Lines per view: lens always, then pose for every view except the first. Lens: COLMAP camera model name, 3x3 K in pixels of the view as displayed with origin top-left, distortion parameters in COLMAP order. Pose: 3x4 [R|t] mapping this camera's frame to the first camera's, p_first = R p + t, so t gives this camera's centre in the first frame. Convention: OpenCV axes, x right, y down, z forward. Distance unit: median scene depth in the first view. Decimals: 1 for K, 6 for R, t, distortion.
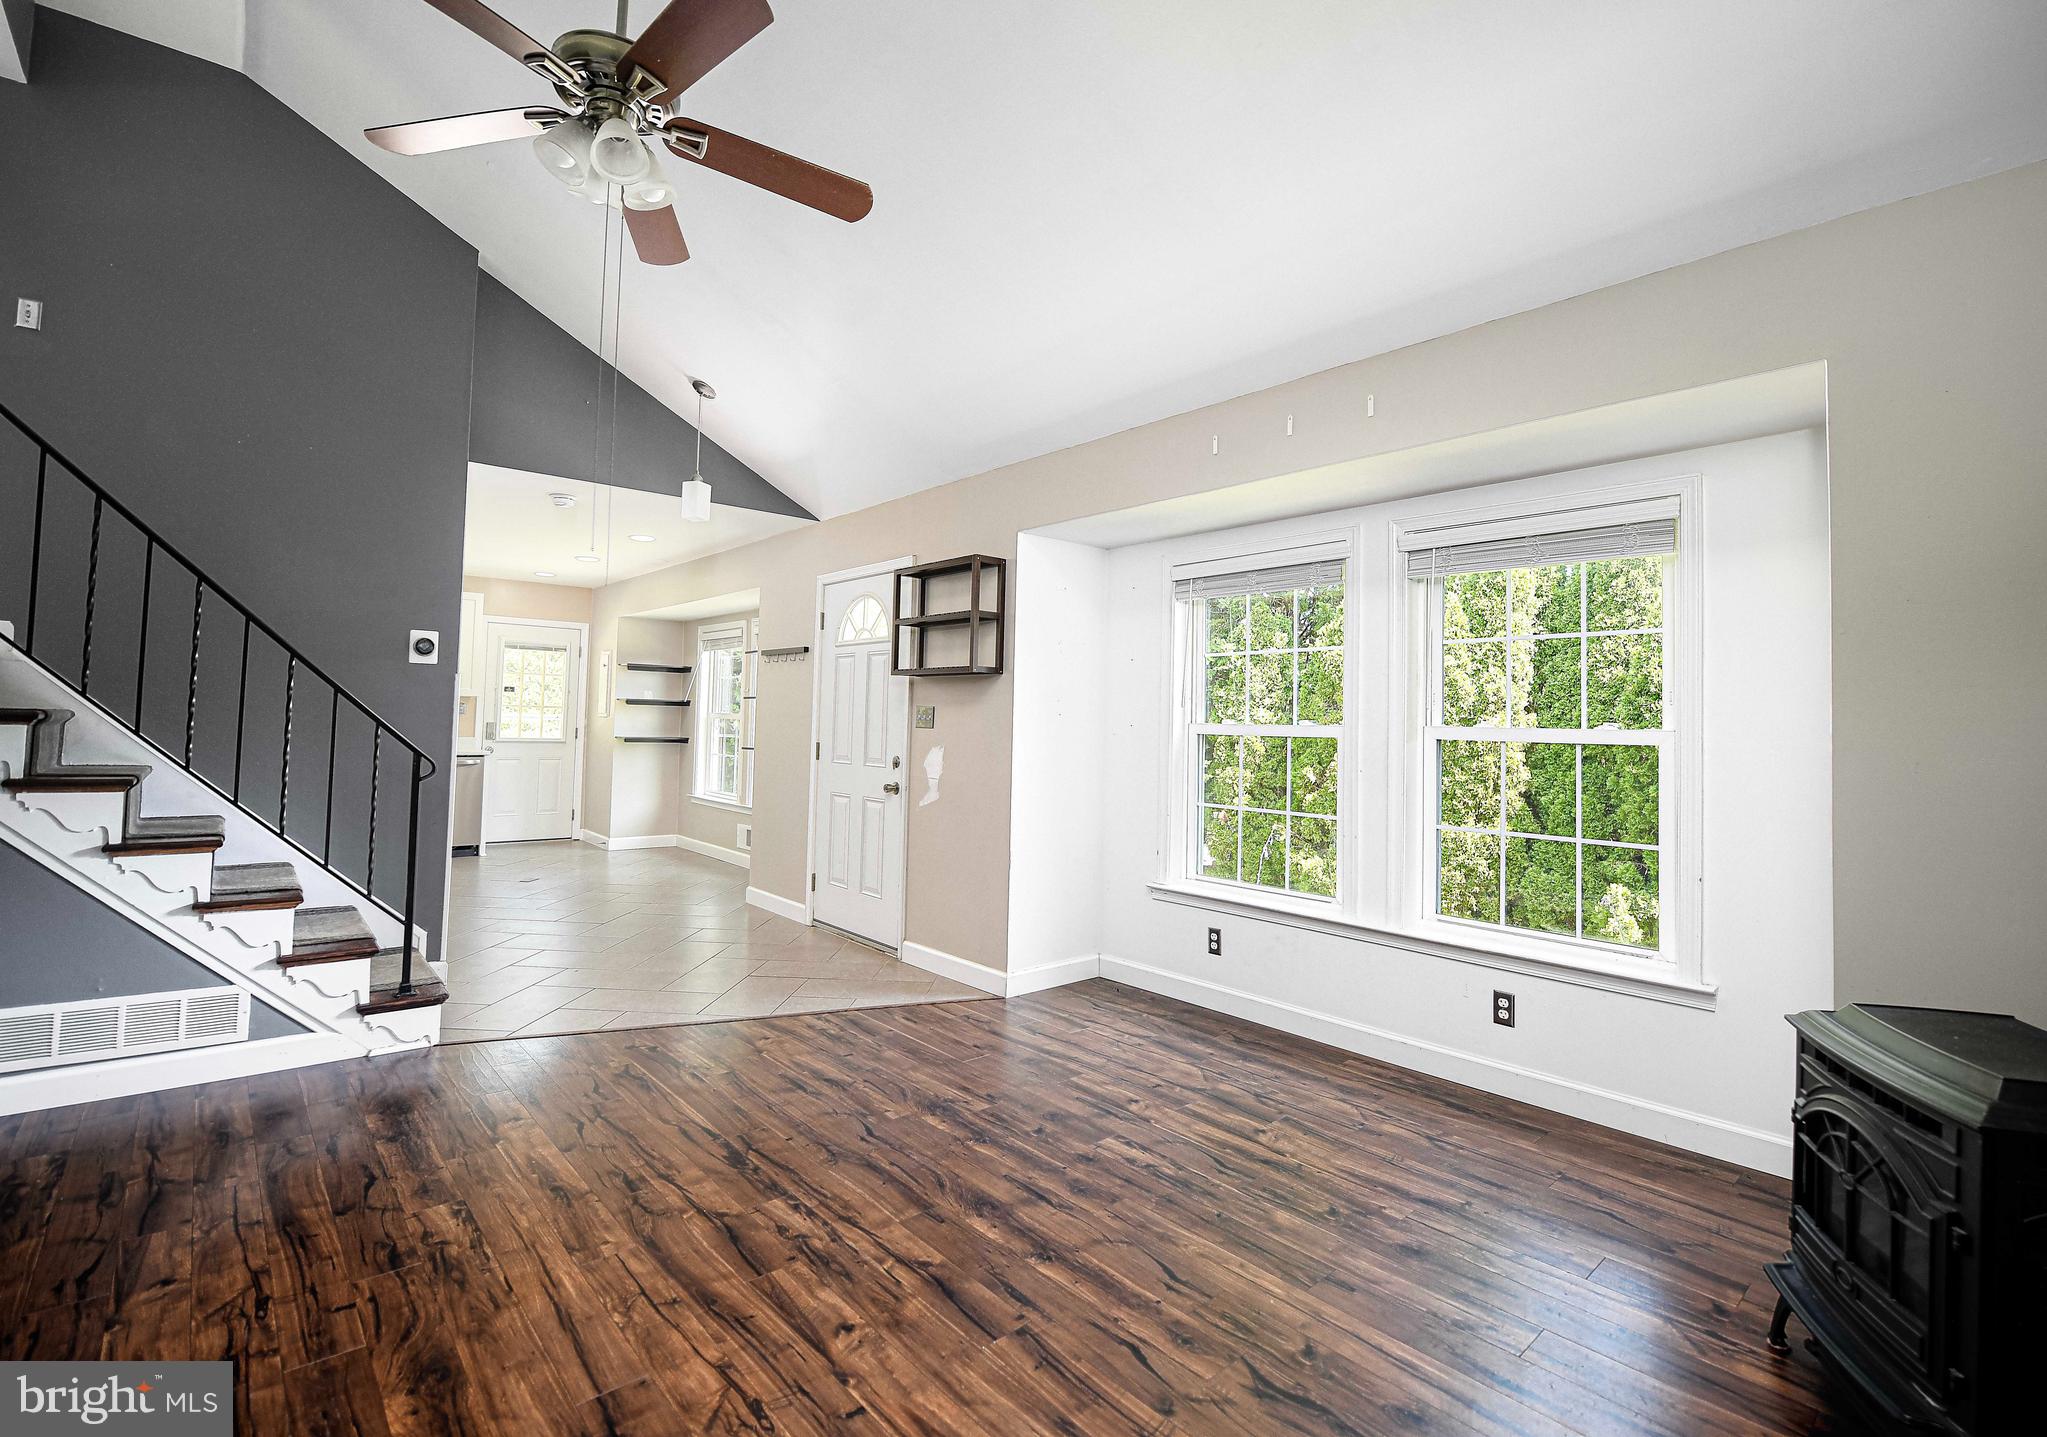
lens RADIAL K [[940.7, 0, 1022.3], [0, 940.7, 700.0], [0, 0, 1]] dist [-0.009632, -0.003008]
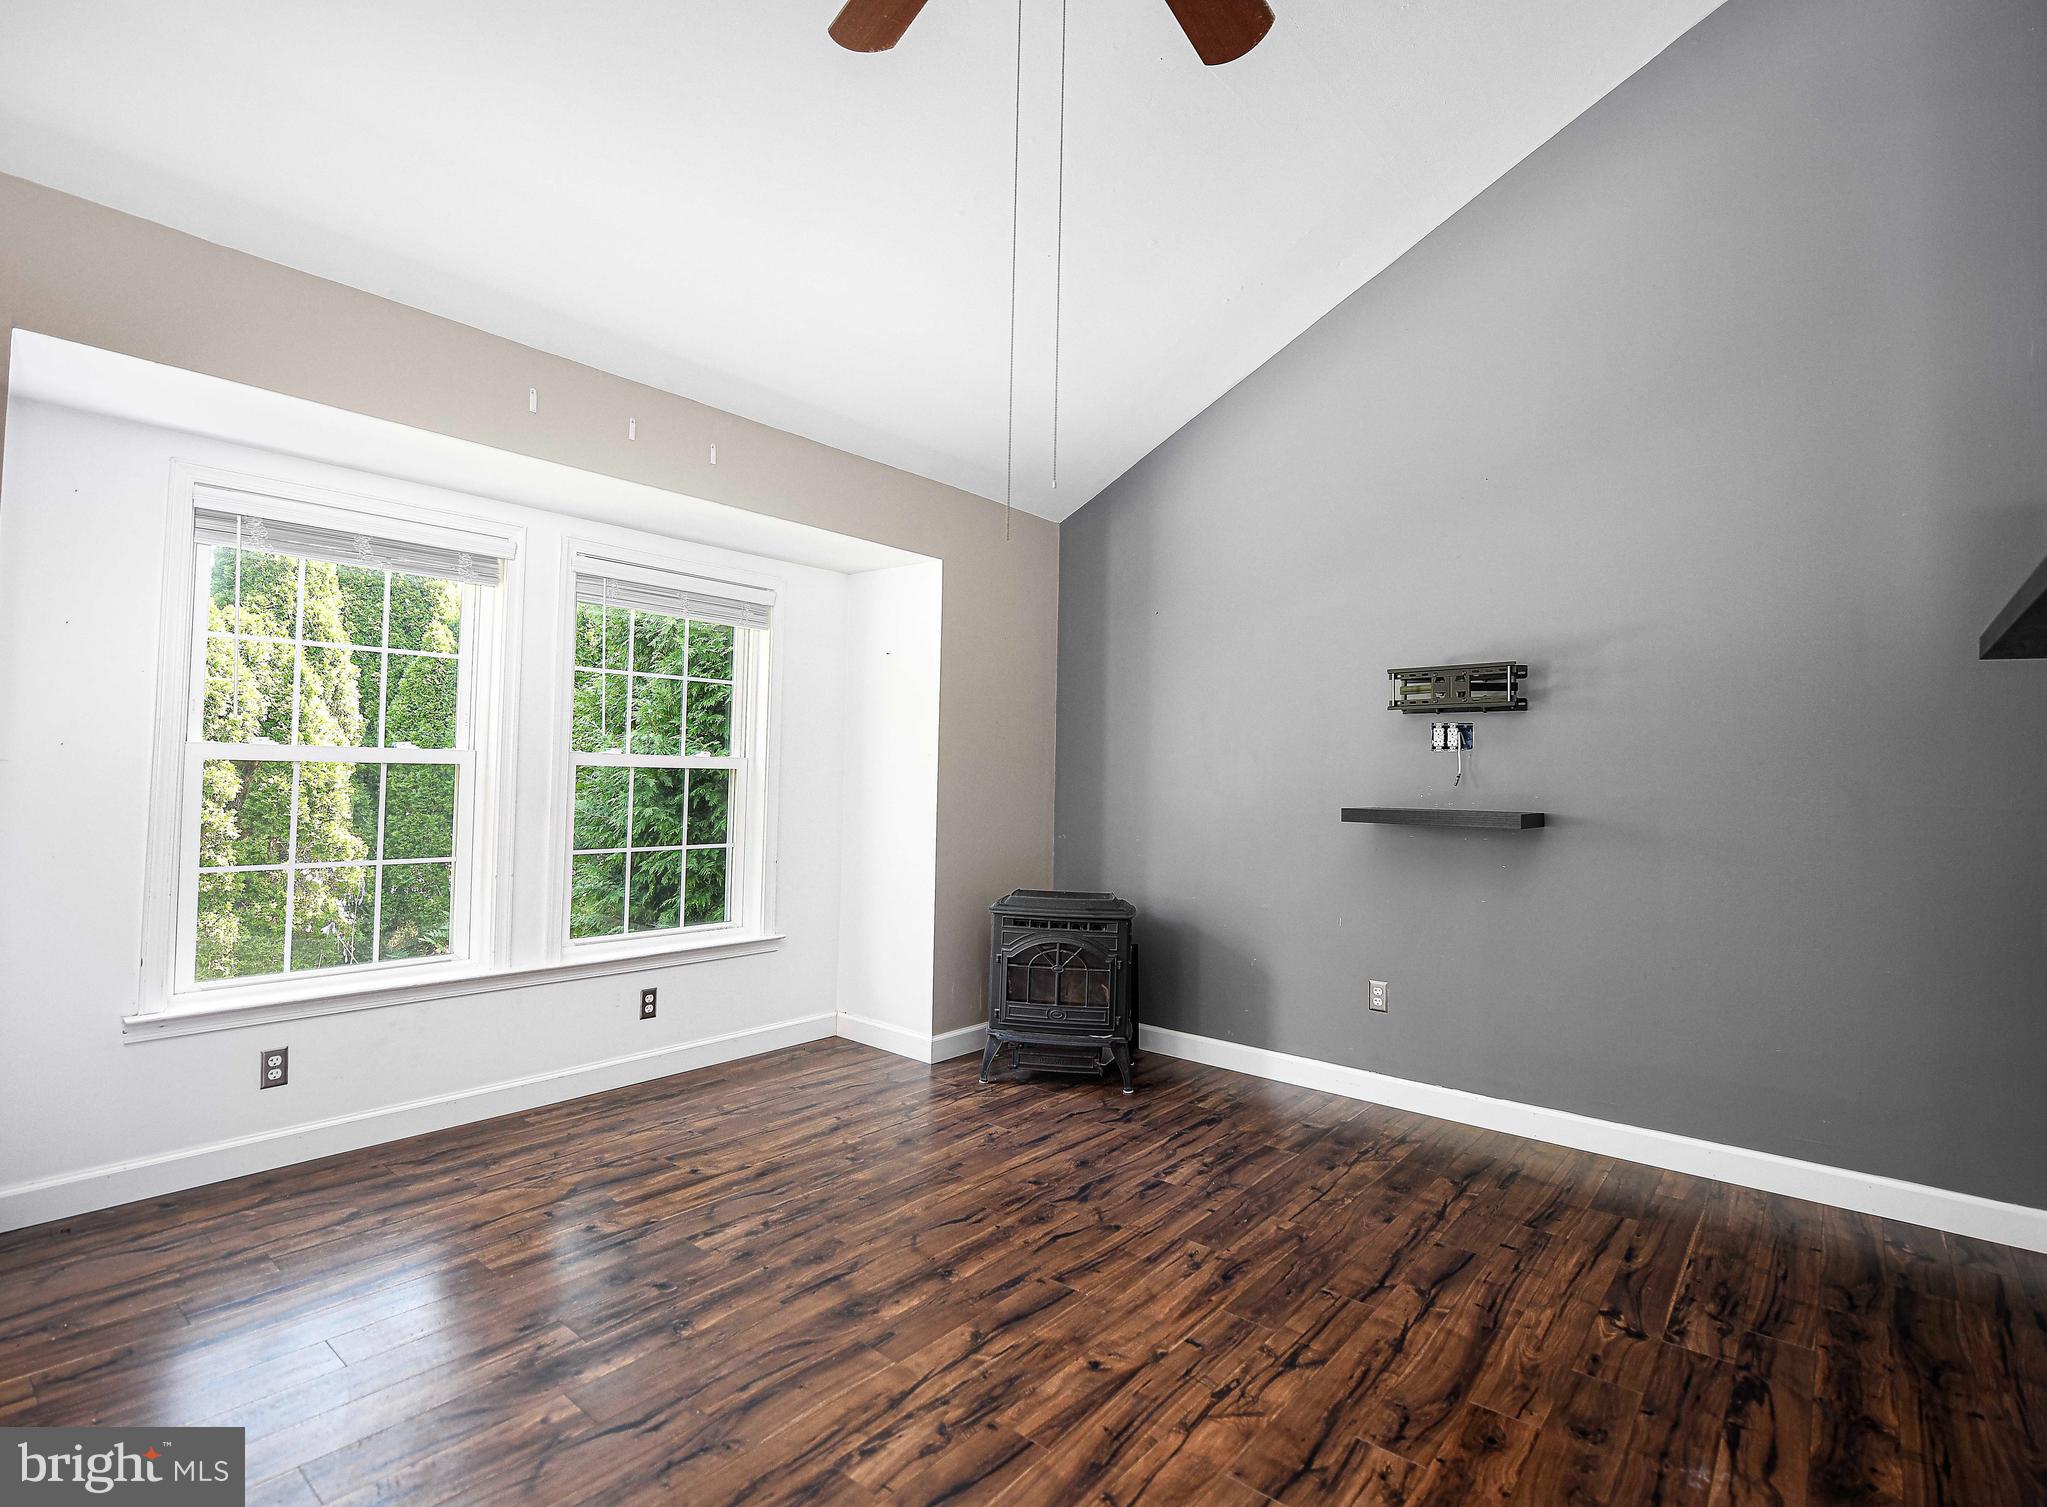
lens RADIAL K [[994.5, 0, 1015.8], [0, 994.5, 751.0], [0, 0, 1]] dist [-0.006916, -0.001071]
pose [[-0.153396, -0.003353, 0.988159, -0.786376], [-0.052916, 0.998587, -0.004826, 0.008475], [-0.986747, -0.053030, -0.153357, 0.816510]]
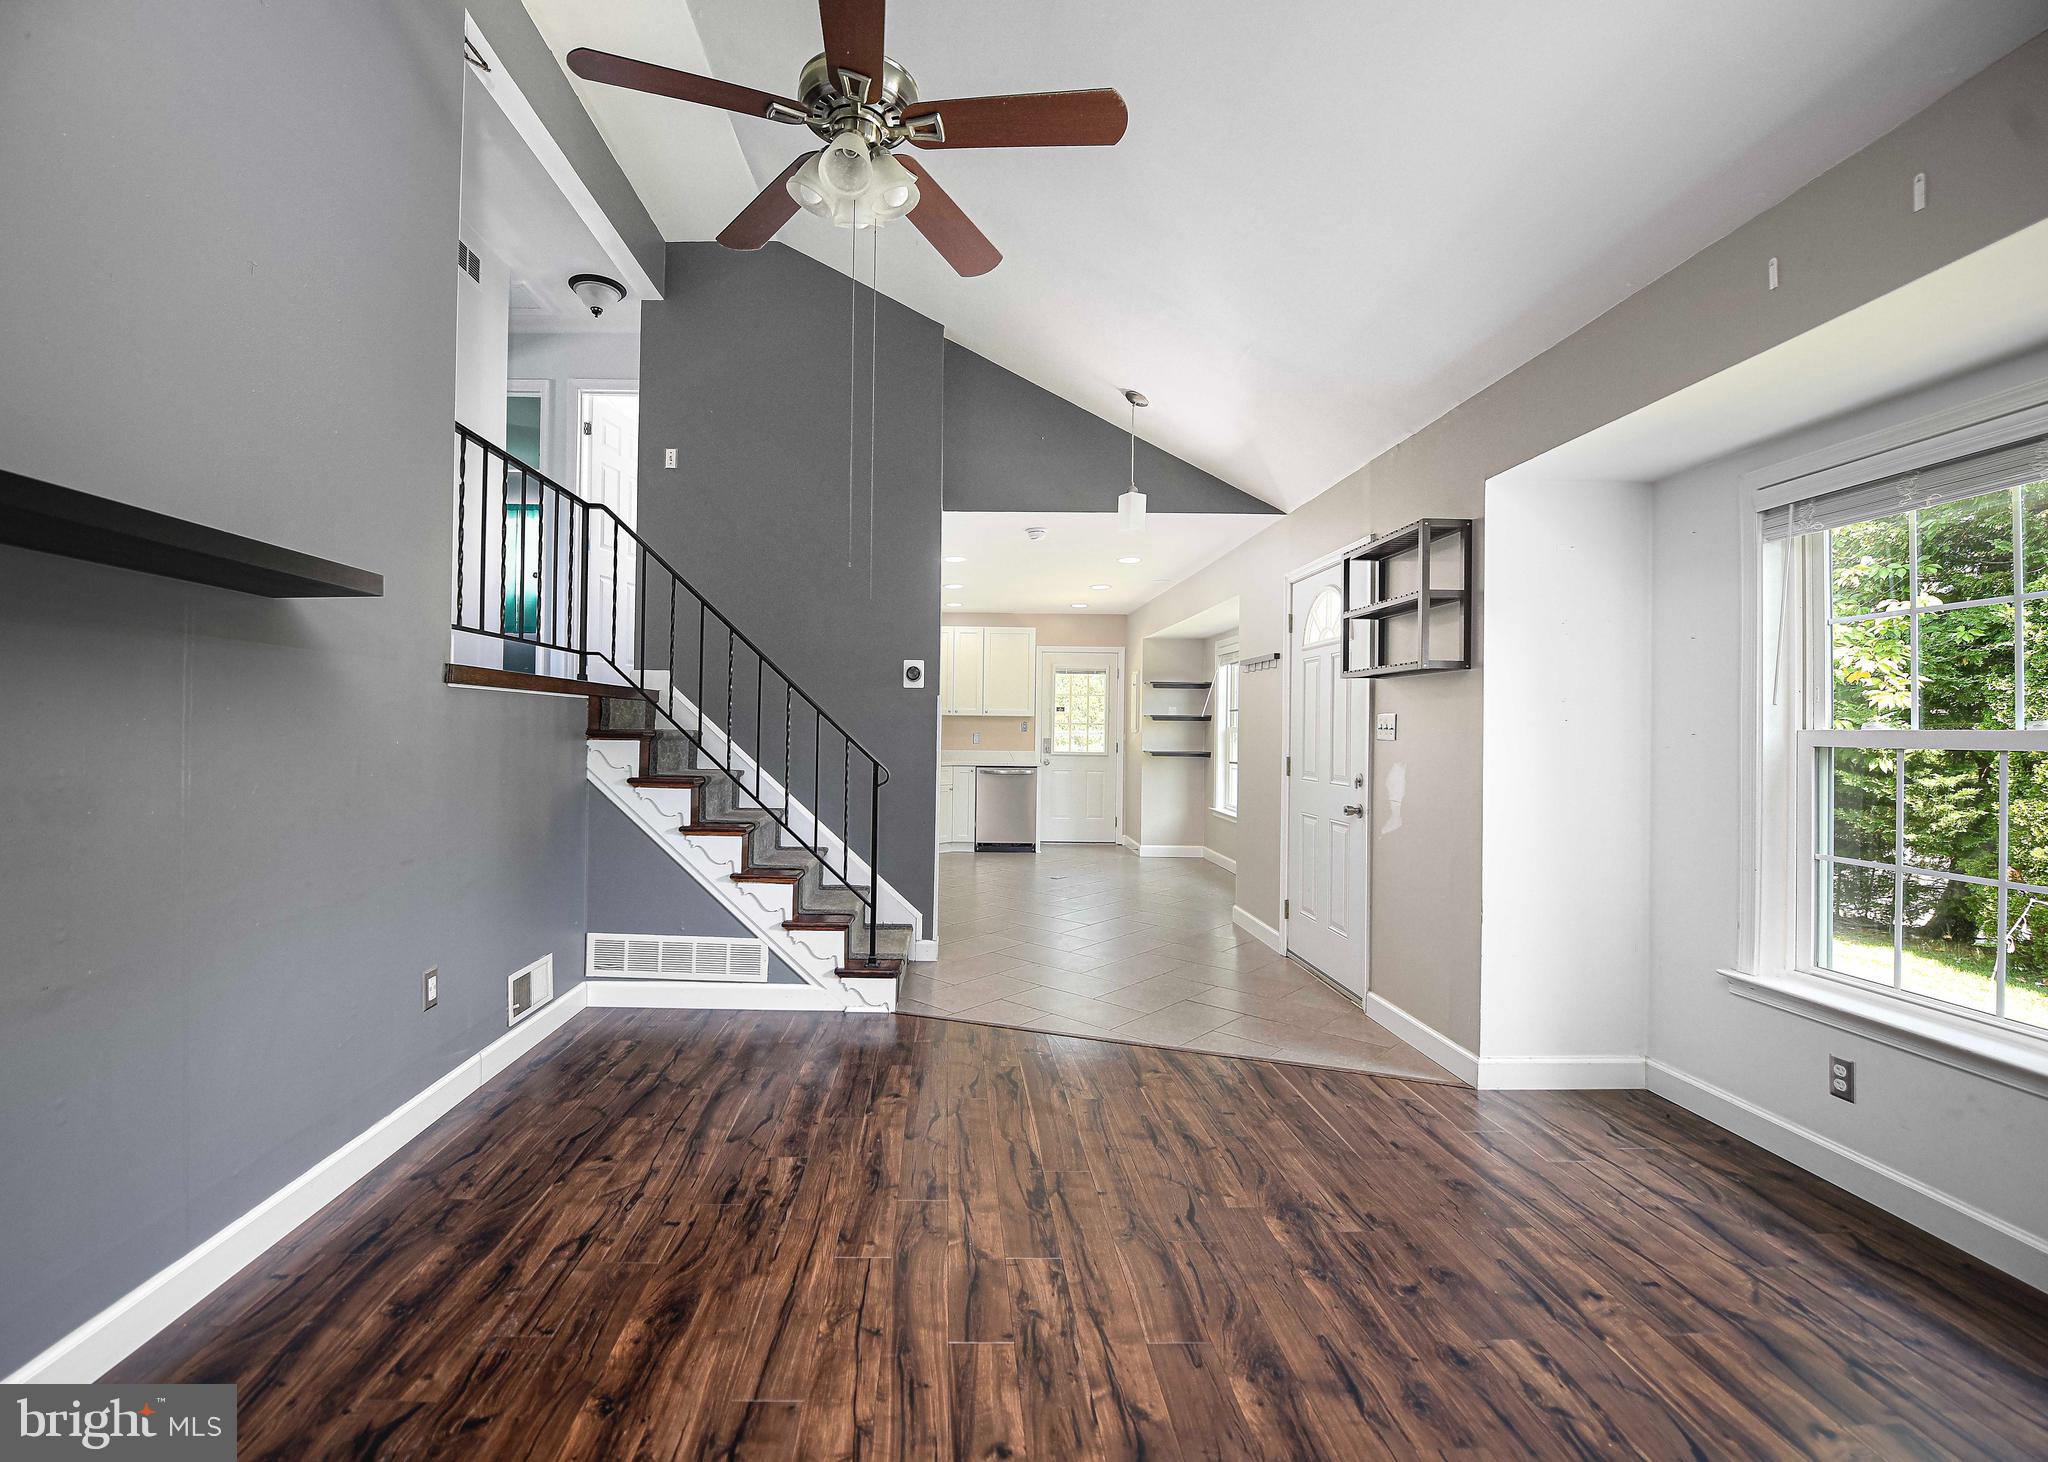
lens RADIAL K [[896.7, 0, 961.1], [0, 896.7, 728.9], [0, 0, 1]] dist [-0.012585, -0.002859]
pose [[0.758307, -0.013280, -0.651762, 0.197776], [0.021780, 0.999750, 0.004969, 0.012005], [0.651533, -0.017964, 0.758407, 0.244124]]
